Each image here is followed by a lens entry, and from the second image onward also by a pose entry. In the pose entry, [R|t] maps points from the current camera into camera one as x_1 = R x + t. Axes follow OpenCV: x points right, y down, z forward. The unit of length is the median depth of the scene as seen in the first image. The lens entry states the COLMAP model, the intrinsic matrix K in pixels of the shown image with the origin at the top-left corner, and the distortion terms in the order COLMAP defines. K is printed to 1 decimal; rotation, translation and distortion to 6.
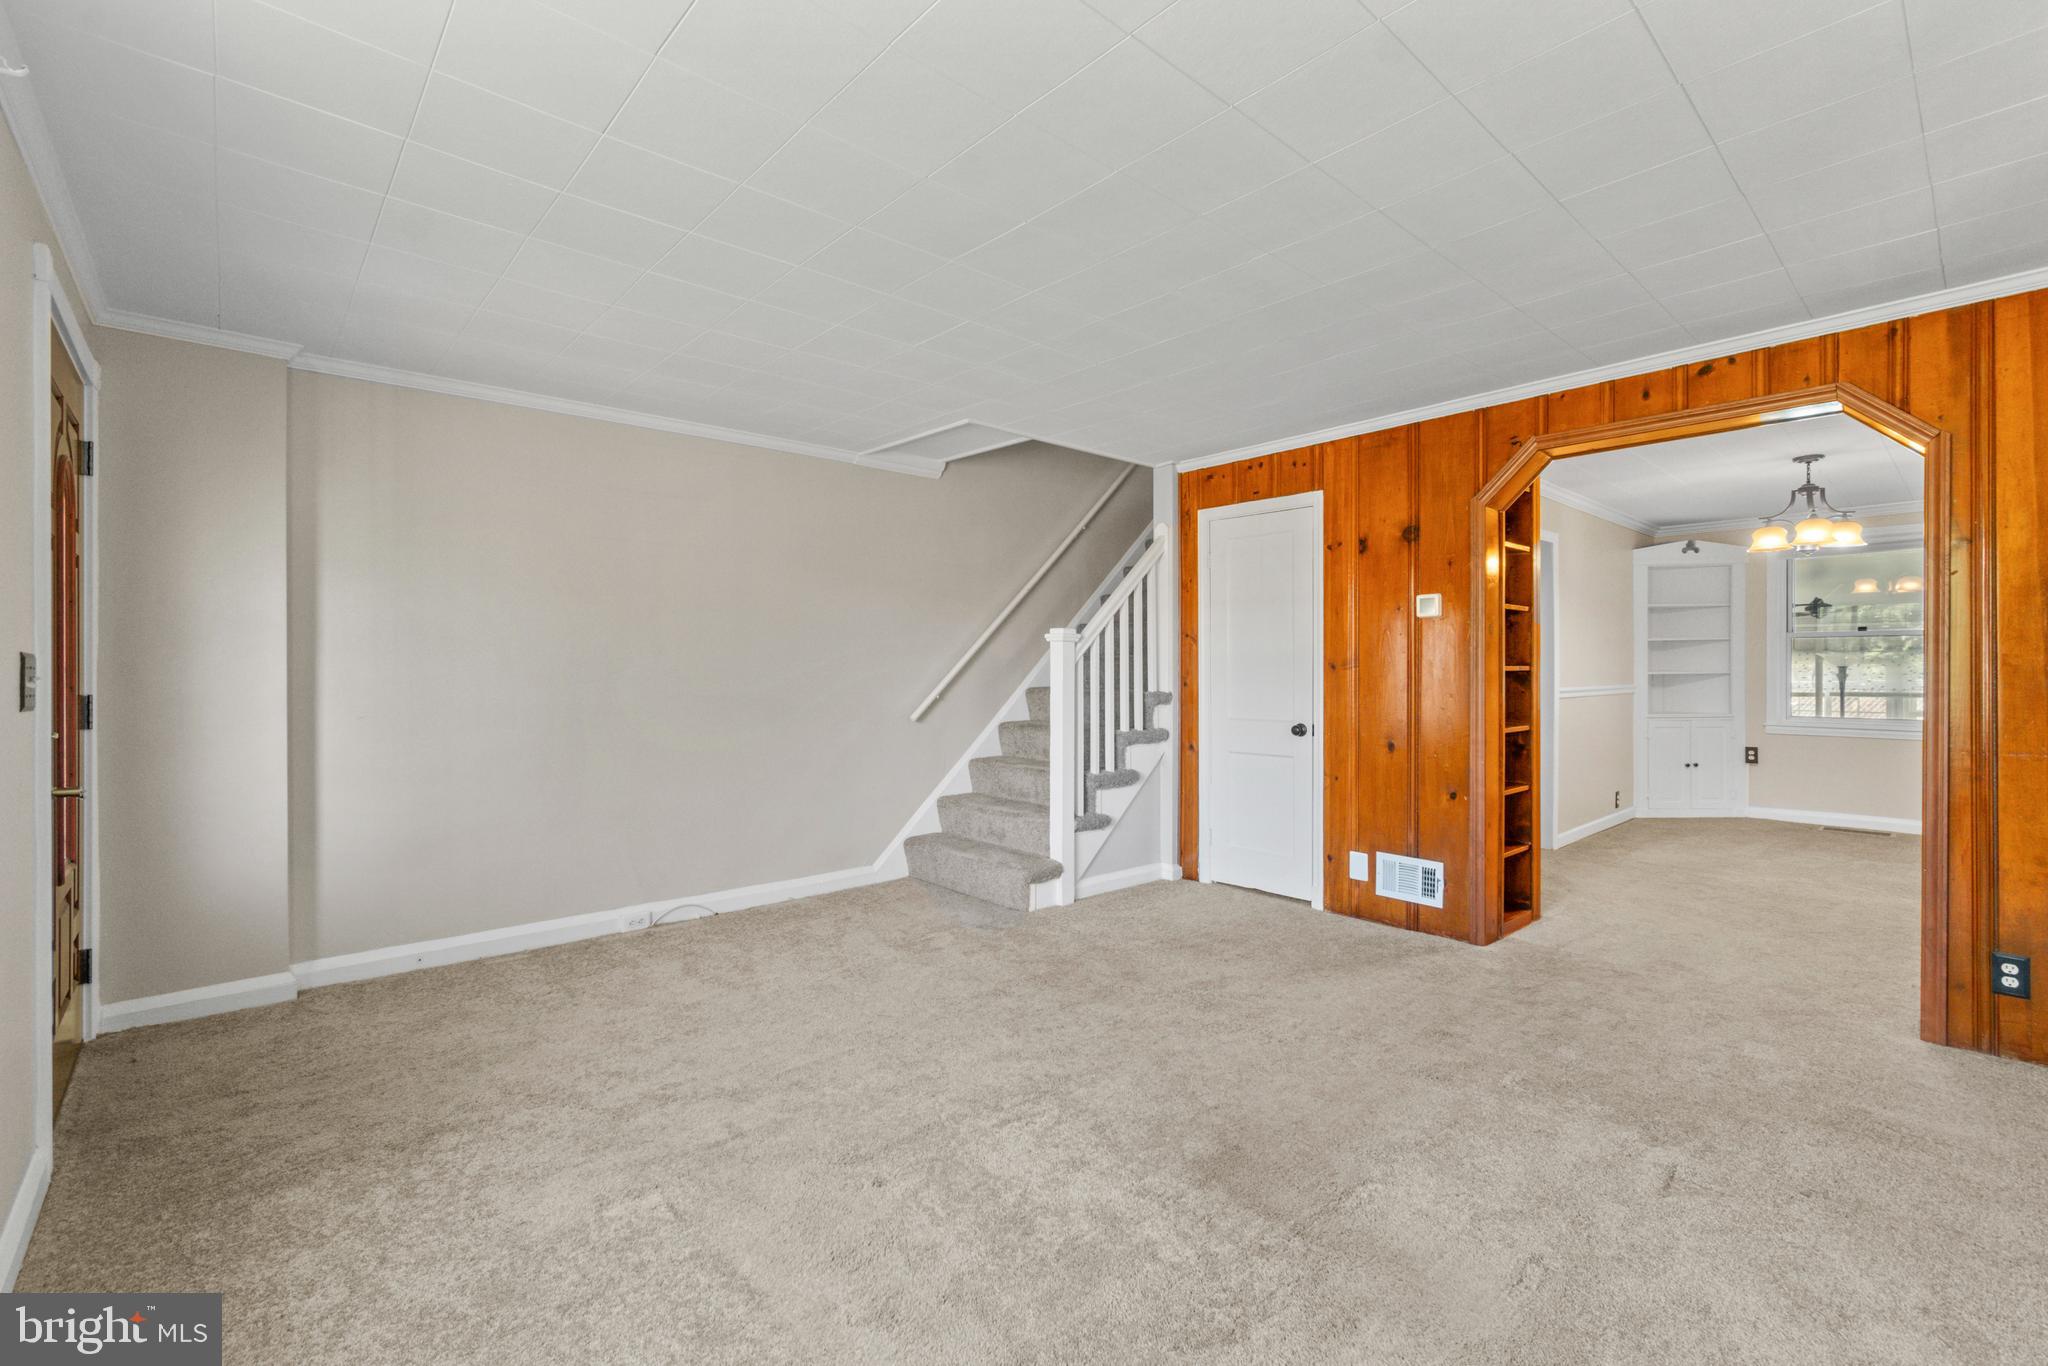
lens RADIAL K [[881.1, 0, 1004.7], [0, 881.1, 677.7], [0, 0, 1]] dist [-0.007208, -0.000255]
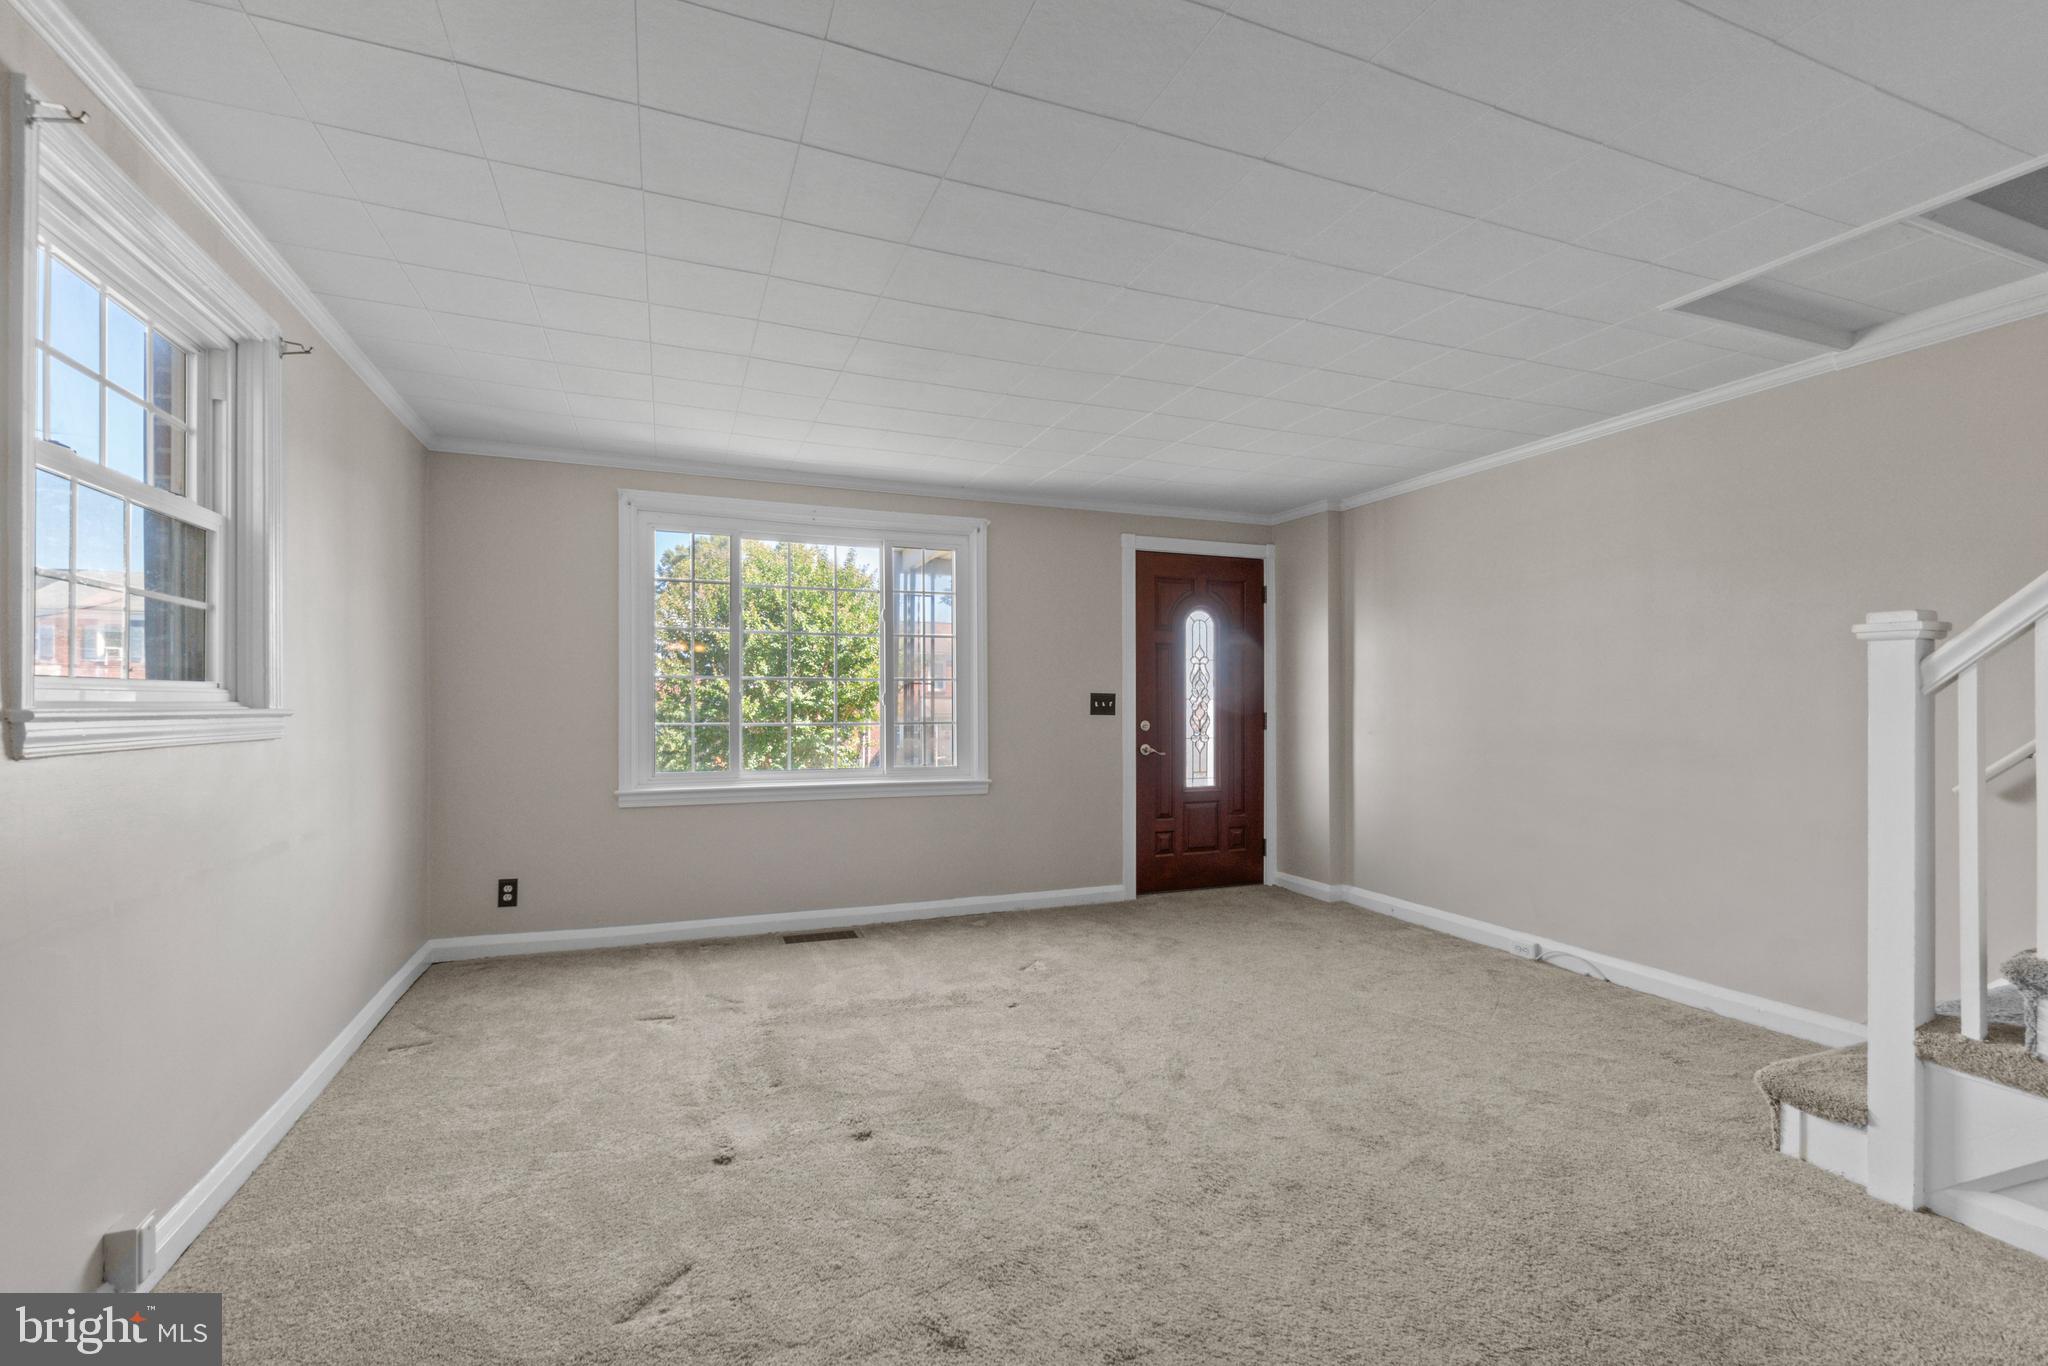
lens RADIAL K [[881.1, 0, 1003.1], [0, 881.1, 697.4], [0, 0, 1]] dist [-0.007208, -0.000255]
pose [[-0.348759, -0.000928, -0.937212, 0.719580], [-0.005248, 0.999986, 0.000963, -0.008426], [0.937198, 0.005255, -0.348759, 0.774990]]
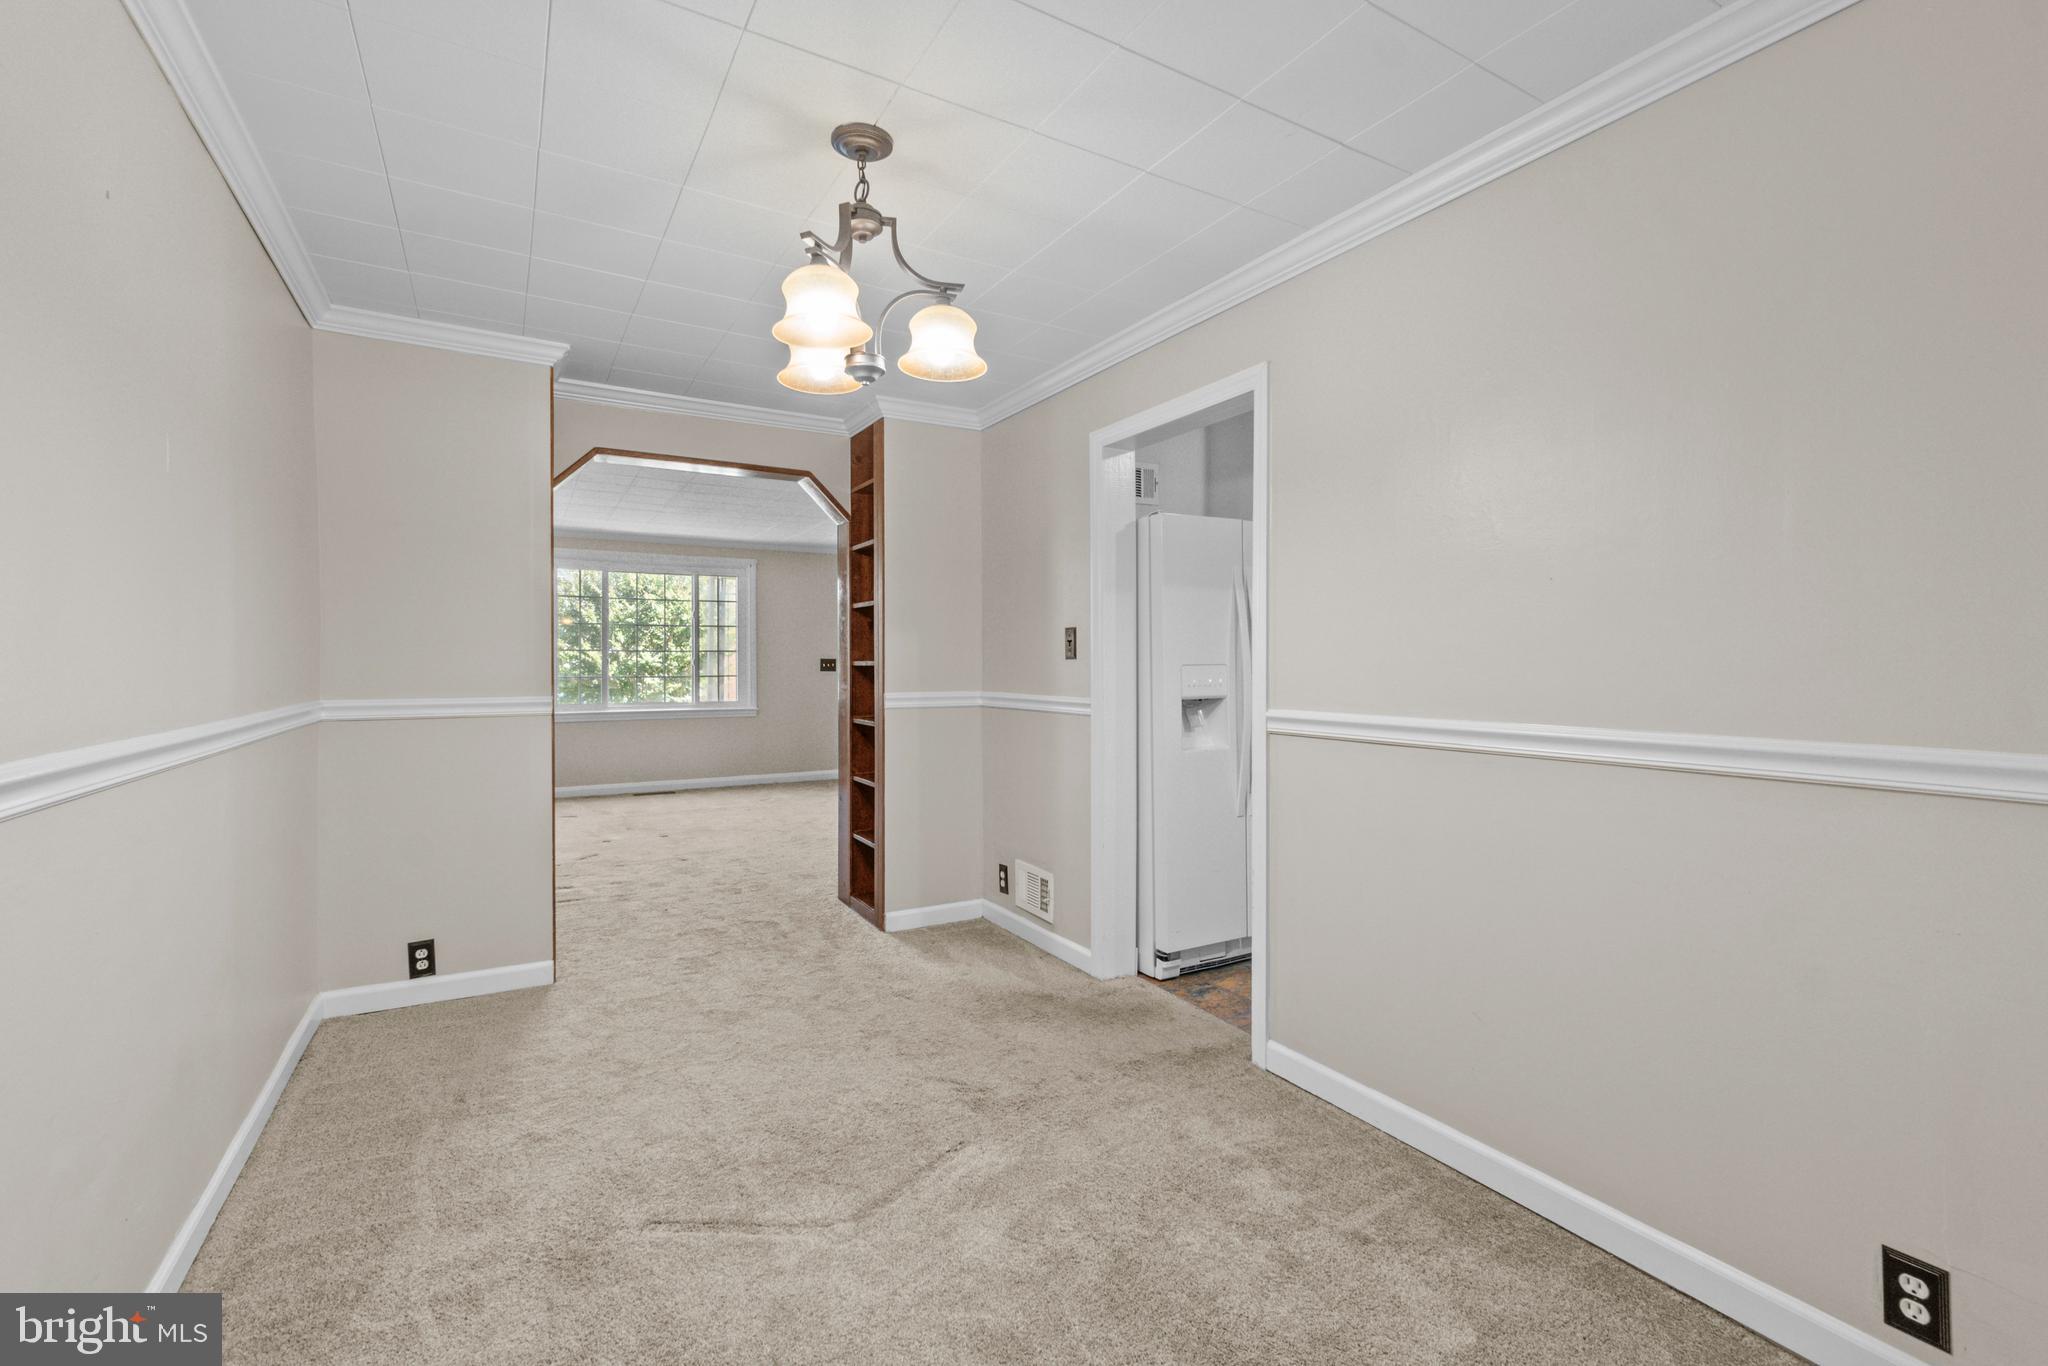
lens RADIAL K [[881.1, 0, 1004.7], [0, 881.1, 660.7], [0, 0, 1]] dist [-0.007208, -0.000255]
pose [[-0.207090, 0.001587, -0.978321, 1.545574], [-0.004189, 0.999988, 0.002509, -0.016247], [0.978313, 0.004618, -0.207081, 1.359969]]
